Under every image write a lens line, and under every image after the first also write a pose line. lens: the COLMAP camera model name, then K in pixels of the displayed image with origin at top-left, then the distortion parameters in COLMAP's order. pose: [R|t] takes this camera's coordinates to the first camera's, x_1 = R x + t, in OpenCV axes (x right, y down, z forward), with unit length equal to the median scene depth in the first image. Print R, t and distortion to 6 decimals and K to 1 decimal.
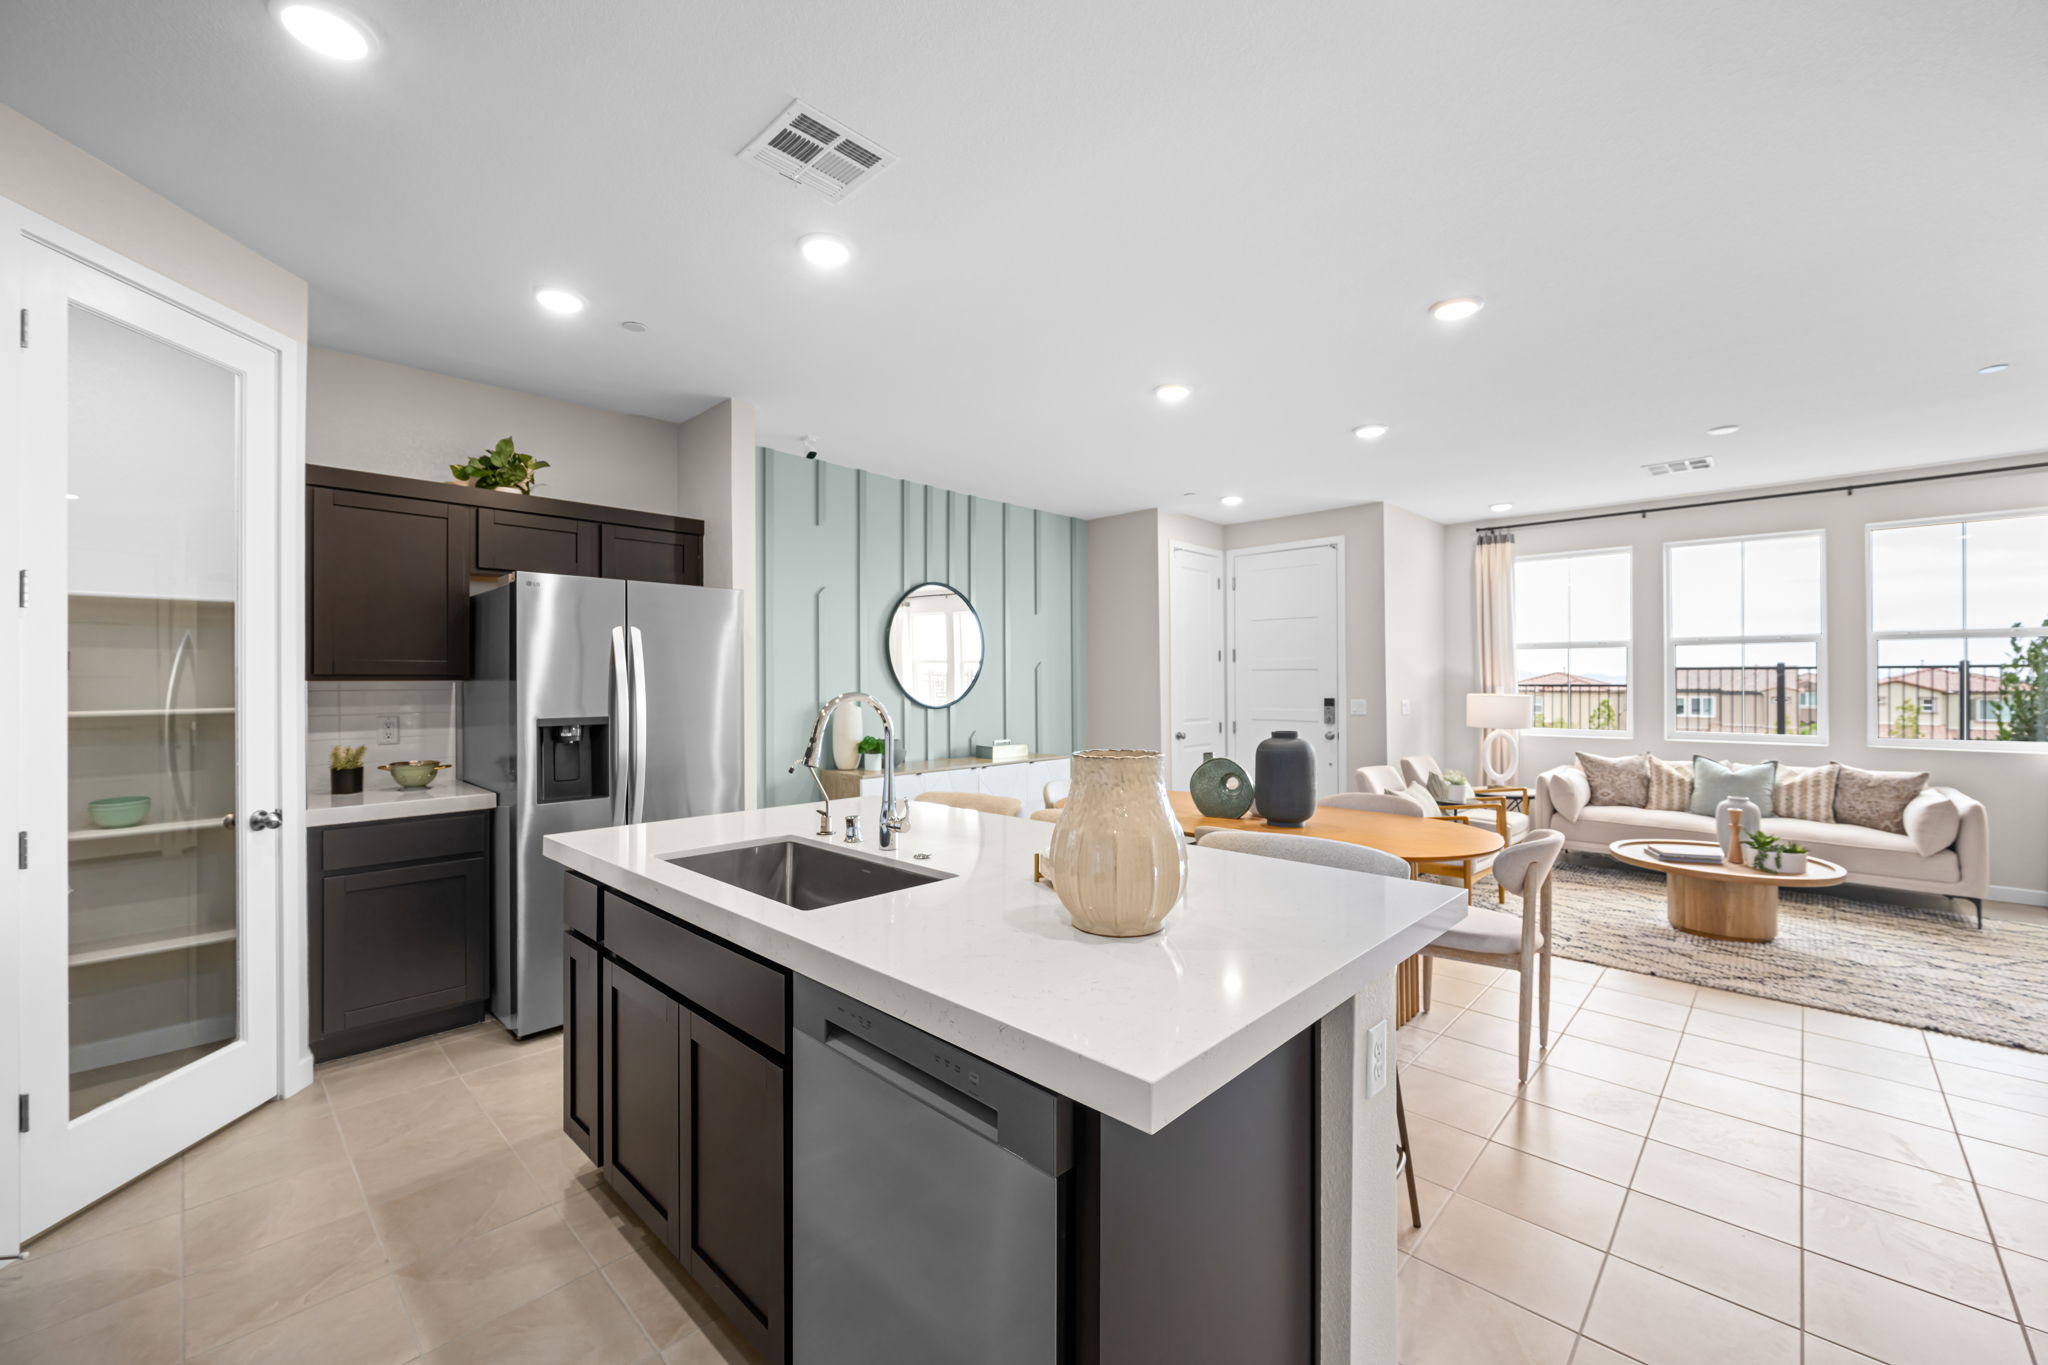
lens RADIAL K [[808.1, 0, 1021.6], [0, 808.1, 687.3], [0, 0, 1]] dist [-0.002619, -0.000467]
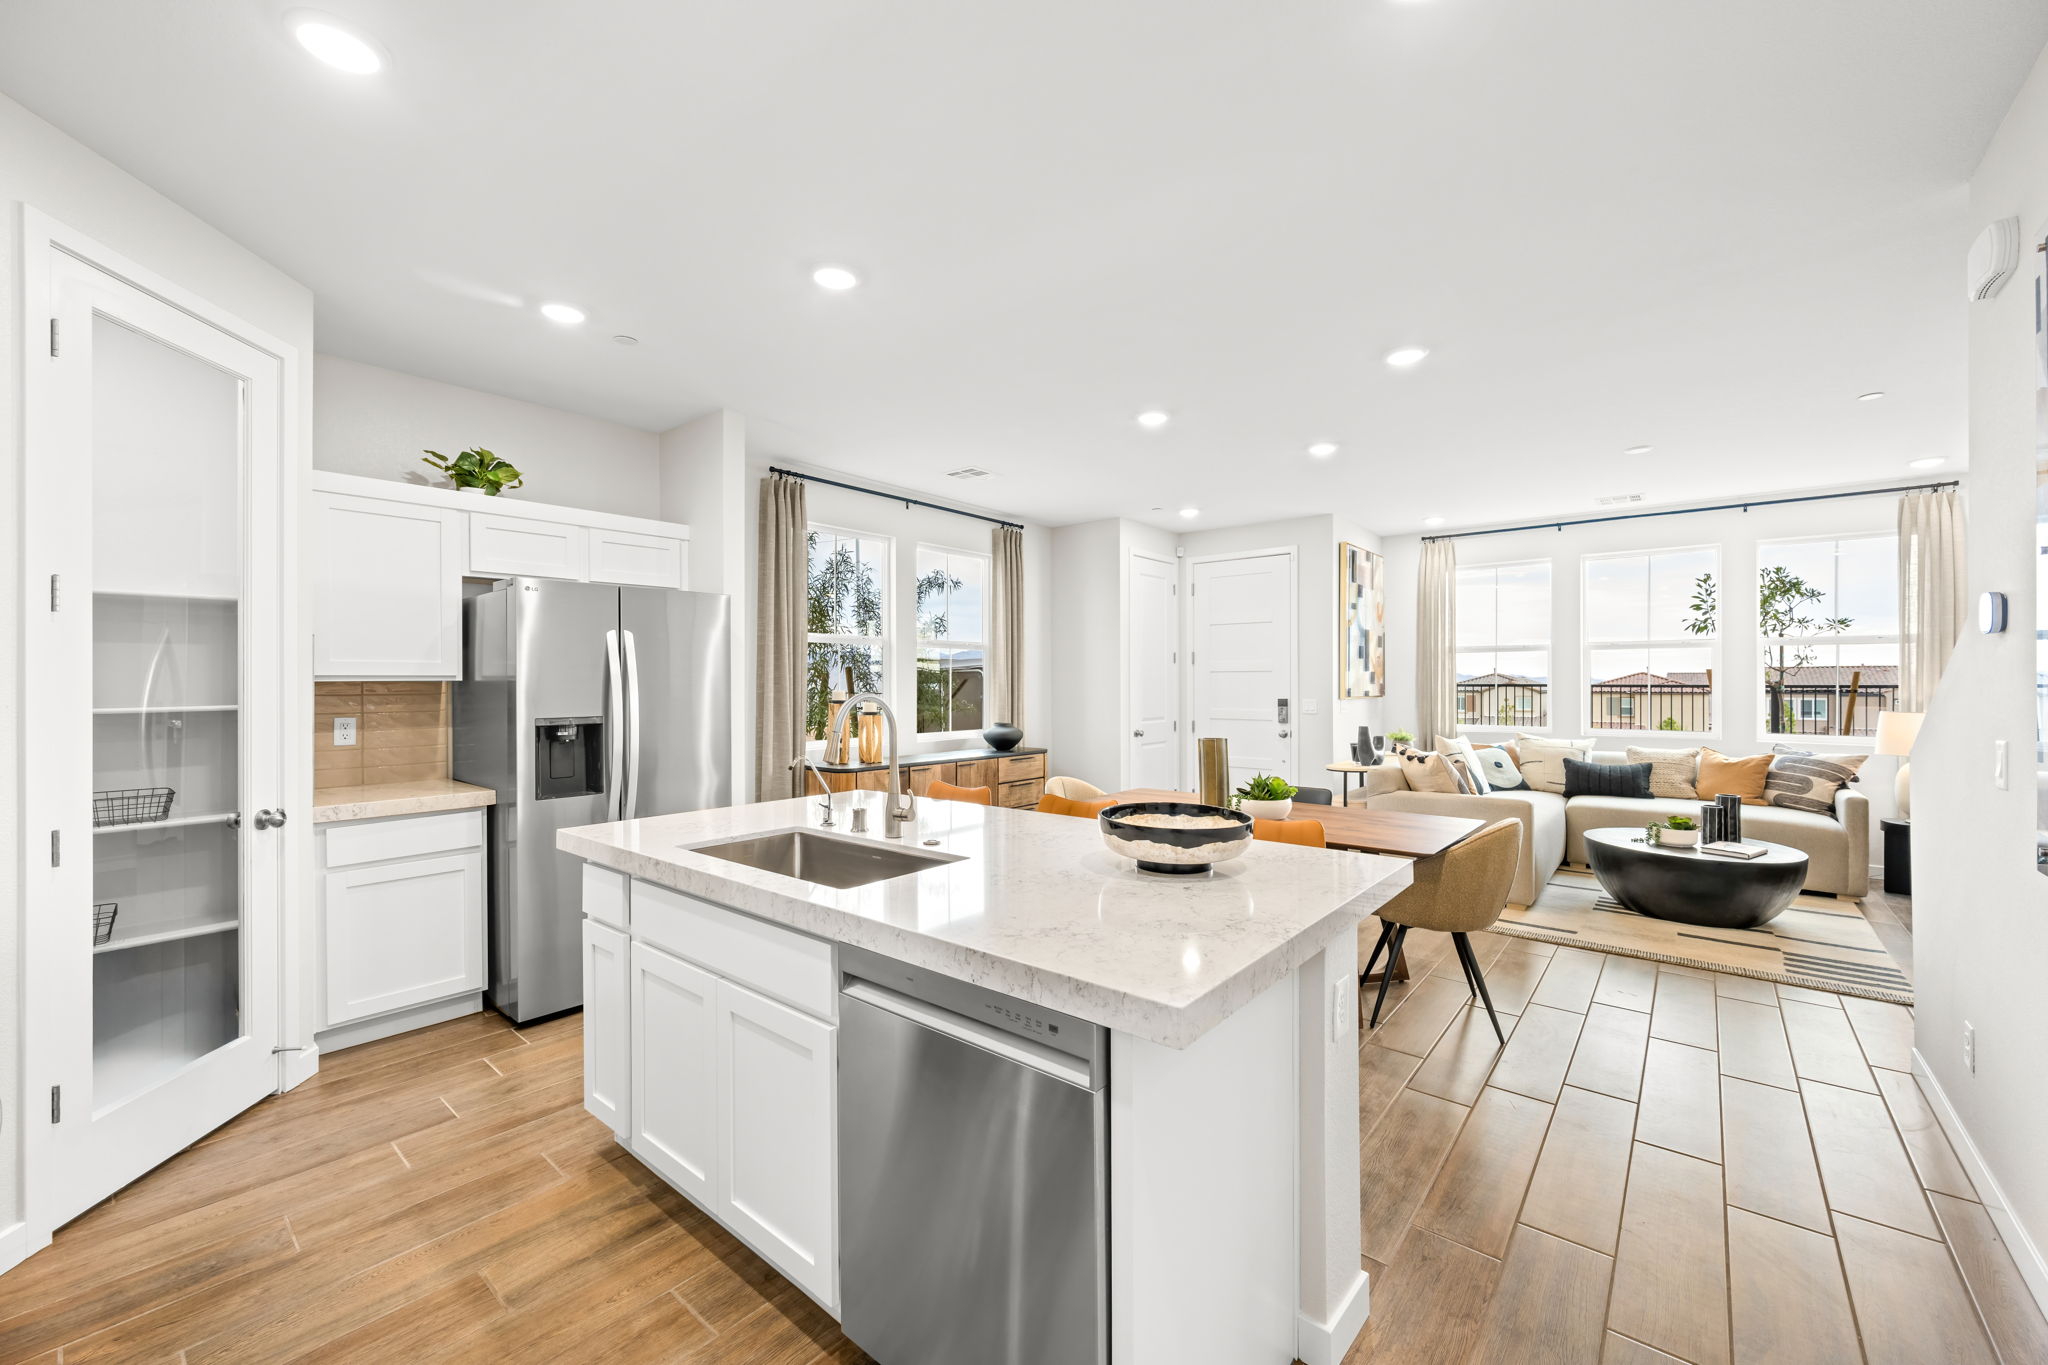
lens RADIAL K [[808.1, 0, 1027.8], [0, 808.1, 684.4], [0, 0, 1]] dist [-0.002619, -0.000467]
pose [[0.997852, 0.000610, 0.065513, -0.047546], [-0.000288, 0.999988, -0.004932, 0.000546], [-0.065515, 0.004902, 0.997840, -0.072498]]
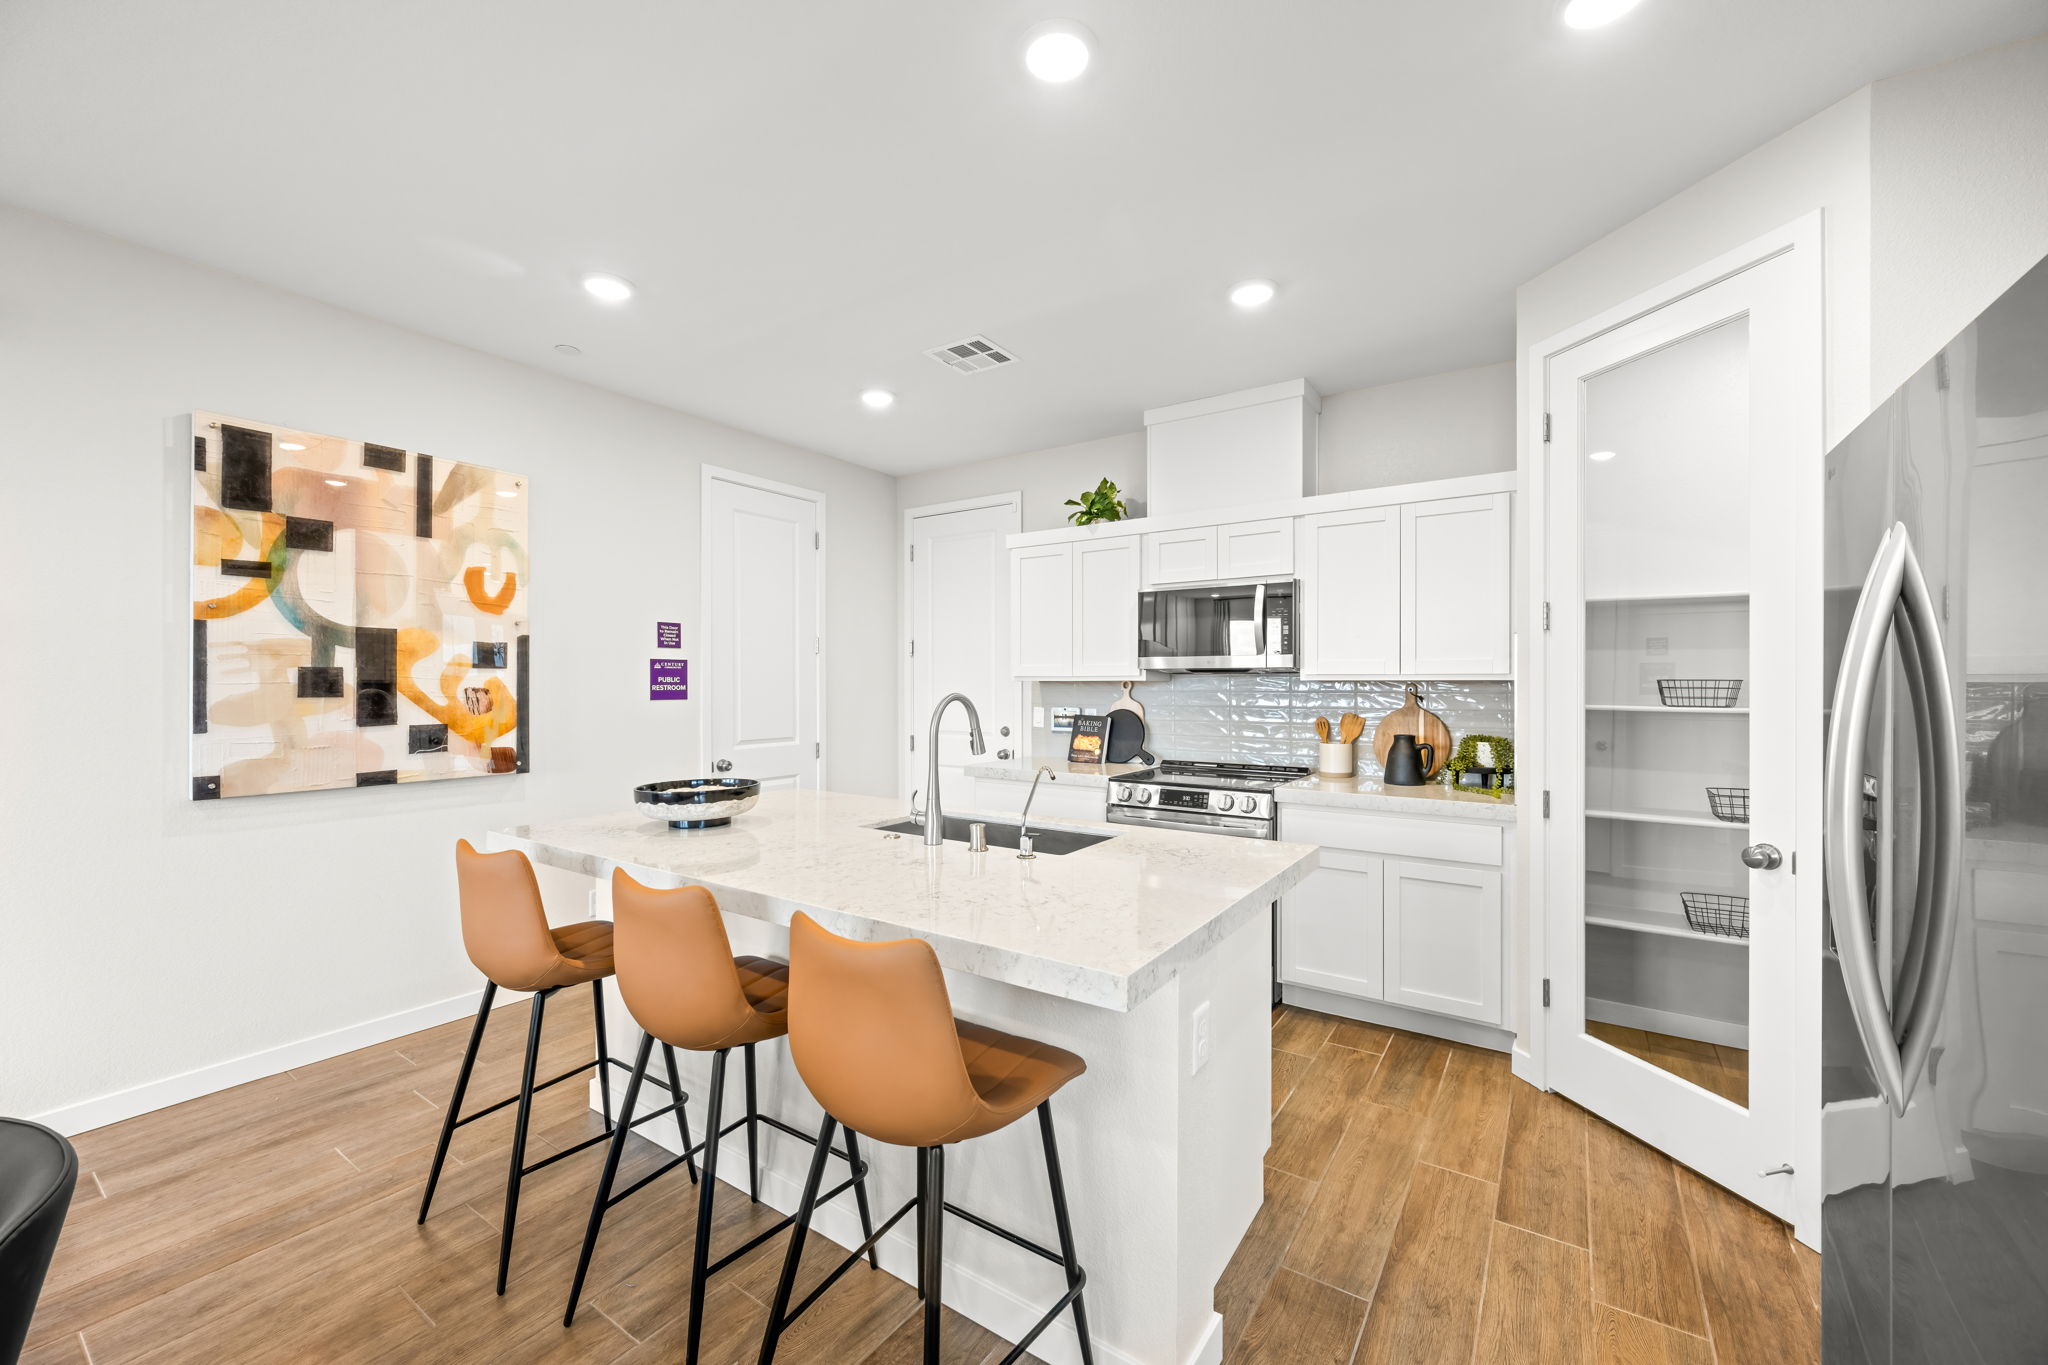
lens RADIAL K [[808.1, 0, 1026.4], [0, 808.1, 682.2], [0, 0, 1]] dist [-0.002619, -0.000467]
pose [[-0.985792, 0.004069, -0.167924, -0.082631], [0.003066, 0.999976, 0.006231, -0.013823], [0.167945, 0.005627, -0.985780, 1.562753]]
